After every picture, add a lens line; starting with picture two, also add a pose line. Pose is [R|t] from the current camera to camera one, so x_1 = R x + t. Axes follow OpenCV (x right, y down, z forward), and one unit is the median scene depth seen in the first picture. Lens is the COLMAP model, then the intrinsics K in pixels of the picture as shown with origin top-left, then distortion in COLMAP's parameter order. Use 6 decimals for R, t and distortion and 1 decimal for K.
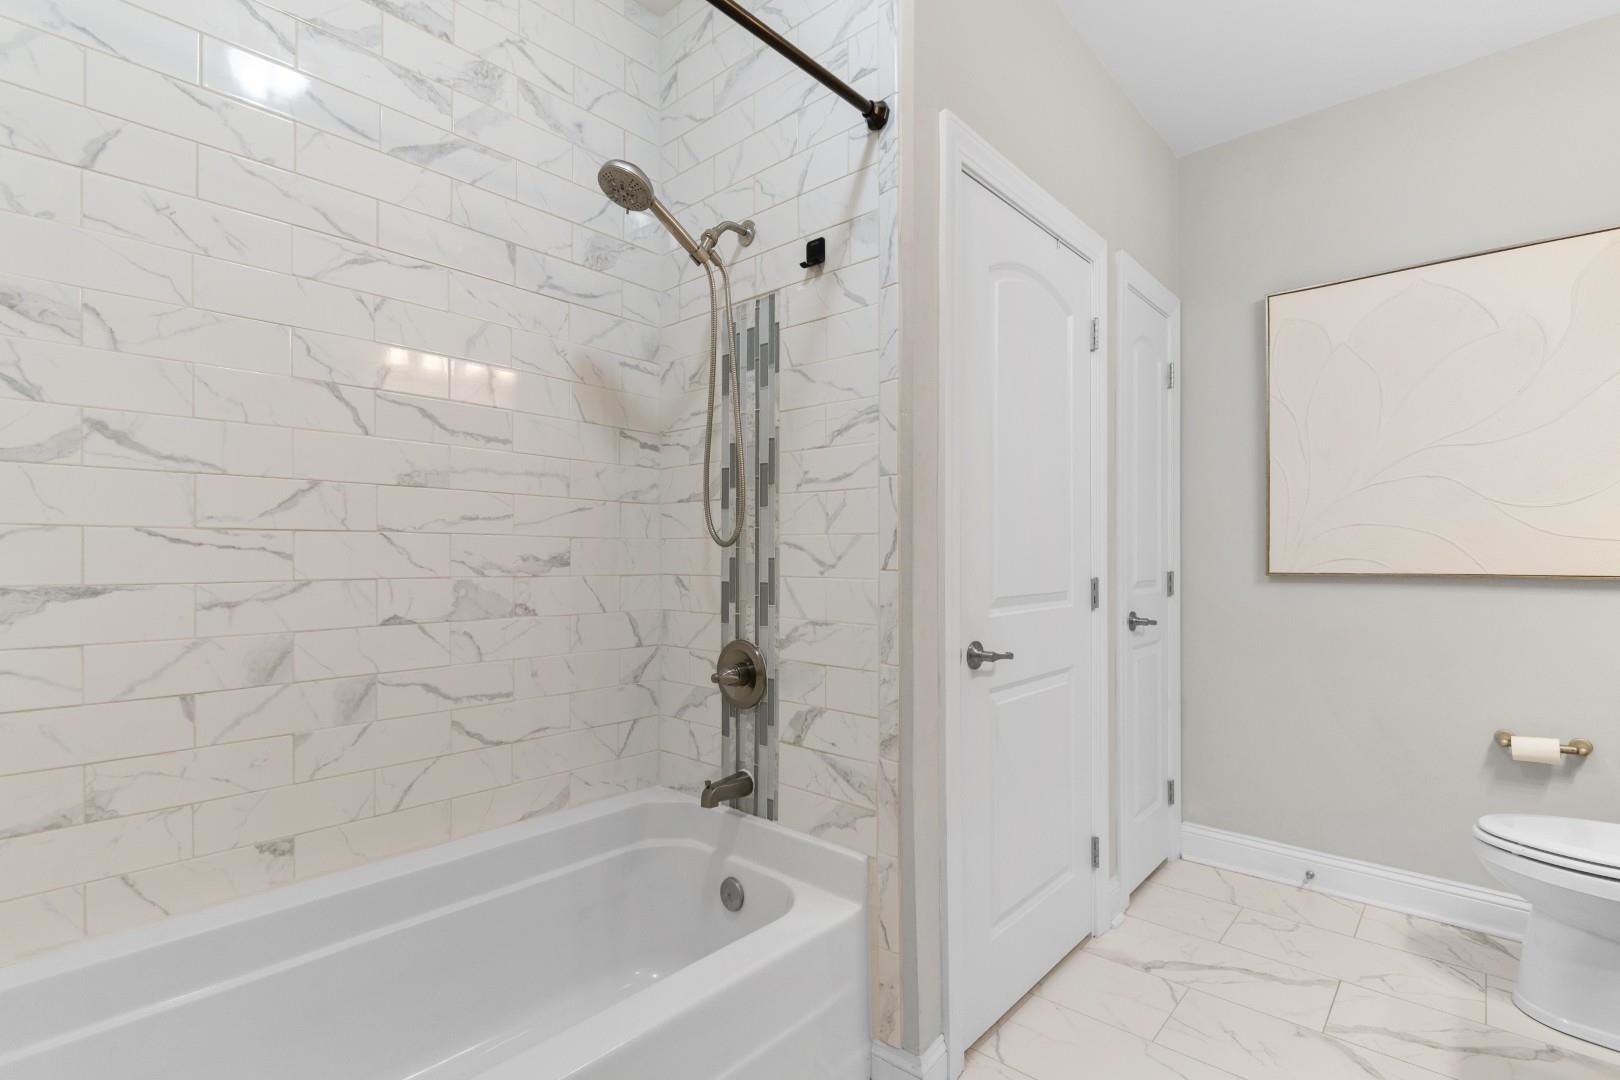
lens RADIAL K [[750.0, 0, 812.7], [0, 750.0, 554.6], [0, 0, 1]] dist [0.009131, -0.008458]
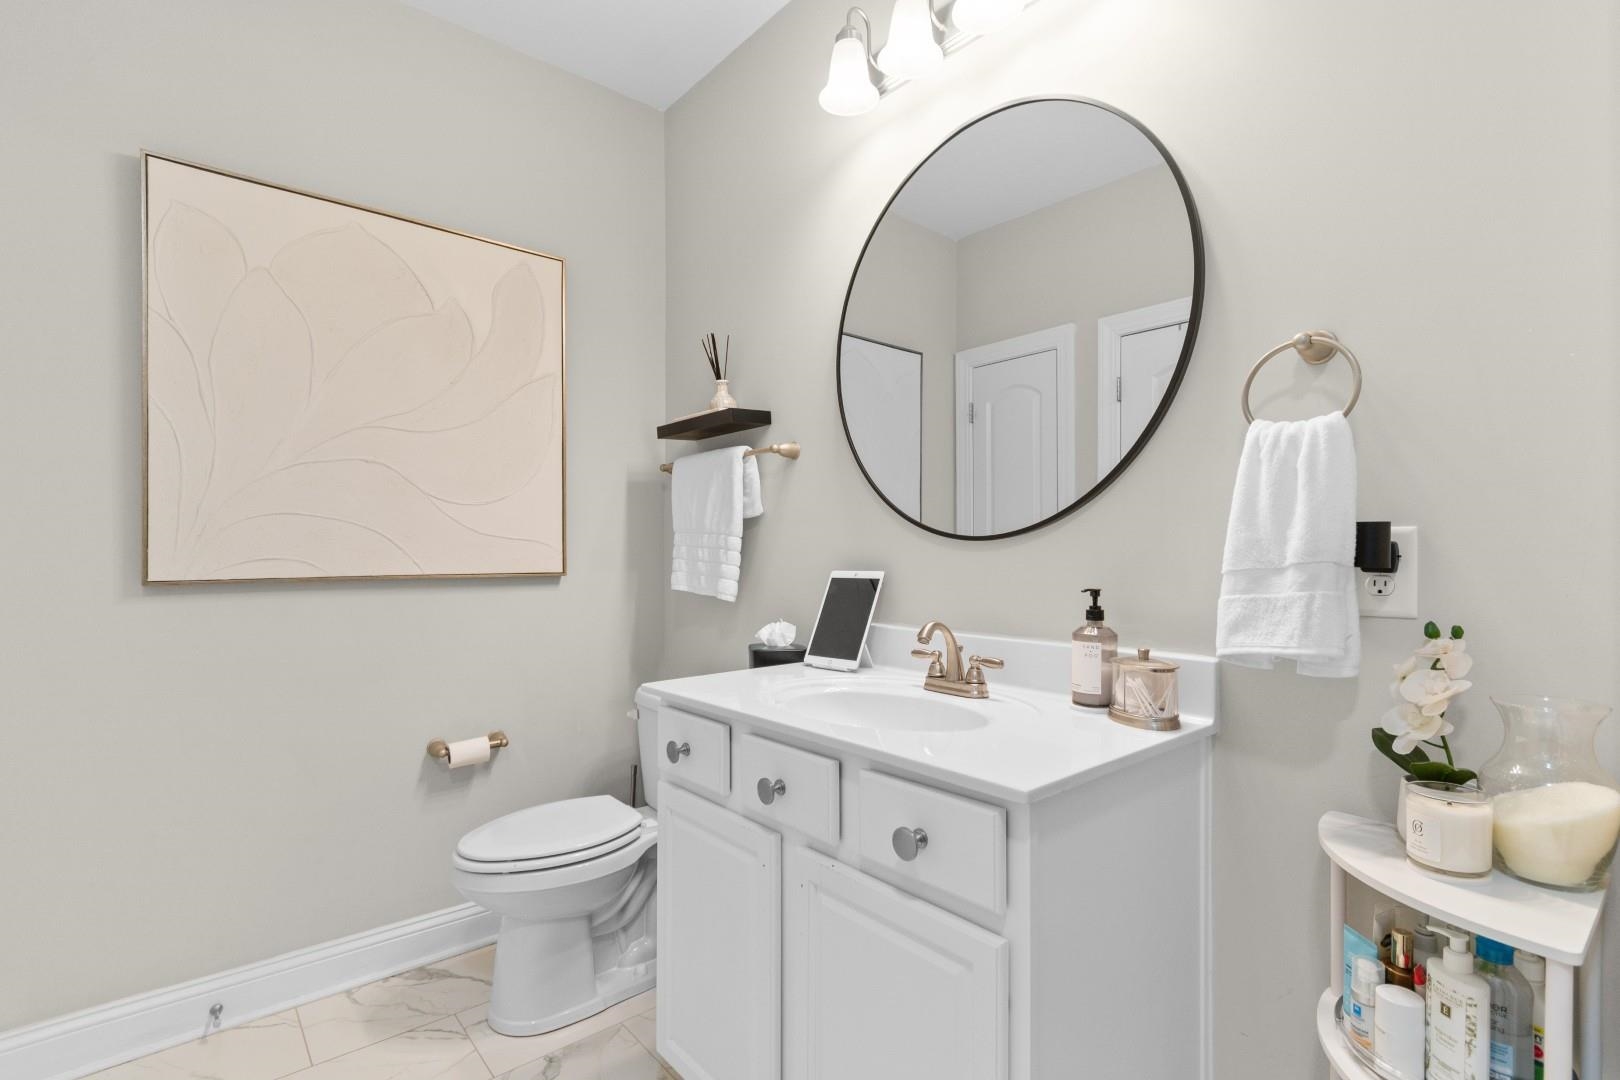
lens RADIAL K [[750.0, 0, 812.7], [0, 750.0, 554.6], [0, 0, 1]] dist [0.009131, -0.008458]
pose [[0.132210, -0.002754, 0.991218, 0.056314], [0.000610, 0.999996, 0.002697, -0.000424], [-0.991221, 0.000248, 0.132212, 0.471502]]
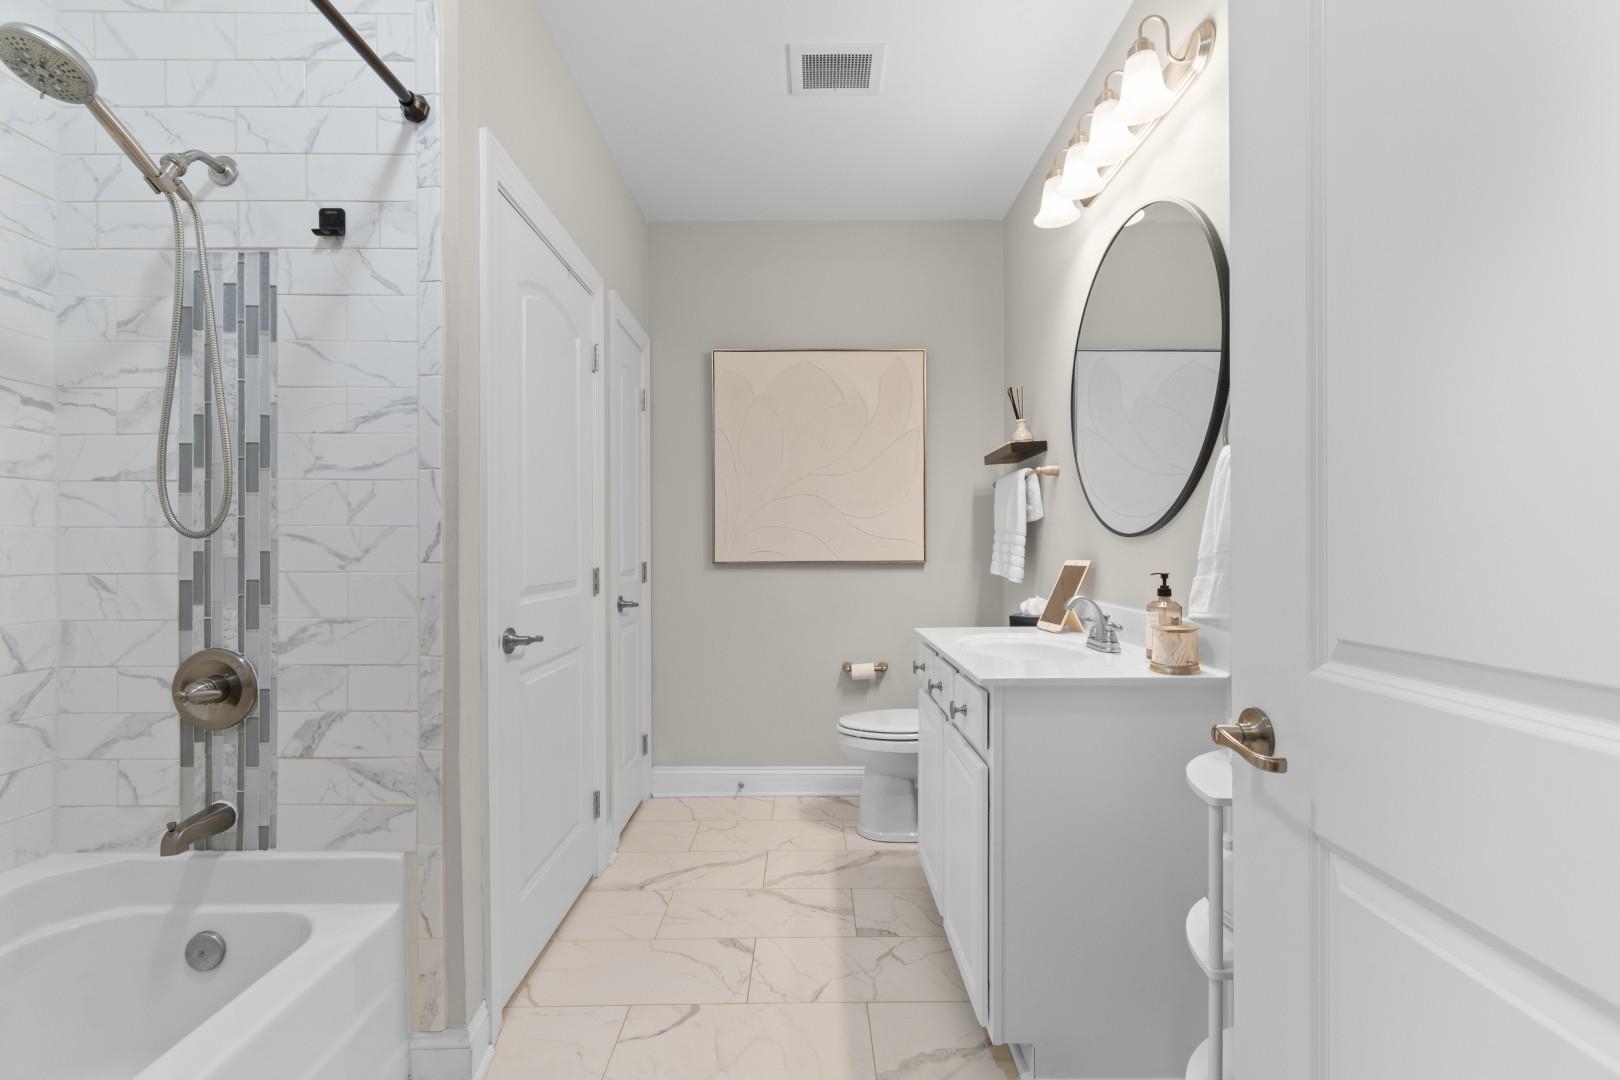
lens RADIAL K [[712.1, 0, 809.0], [0, 712.1, 548.6], [0, 0, 1]] dist [0.000676, -0.000854]
pose [[0.744928, -0.000996, 0.667145, -0.132694], [0.001930, 0.999998, -0.000663, 0.002872], [-0.667143, 0.001781, 0.744928, -0.045213]]
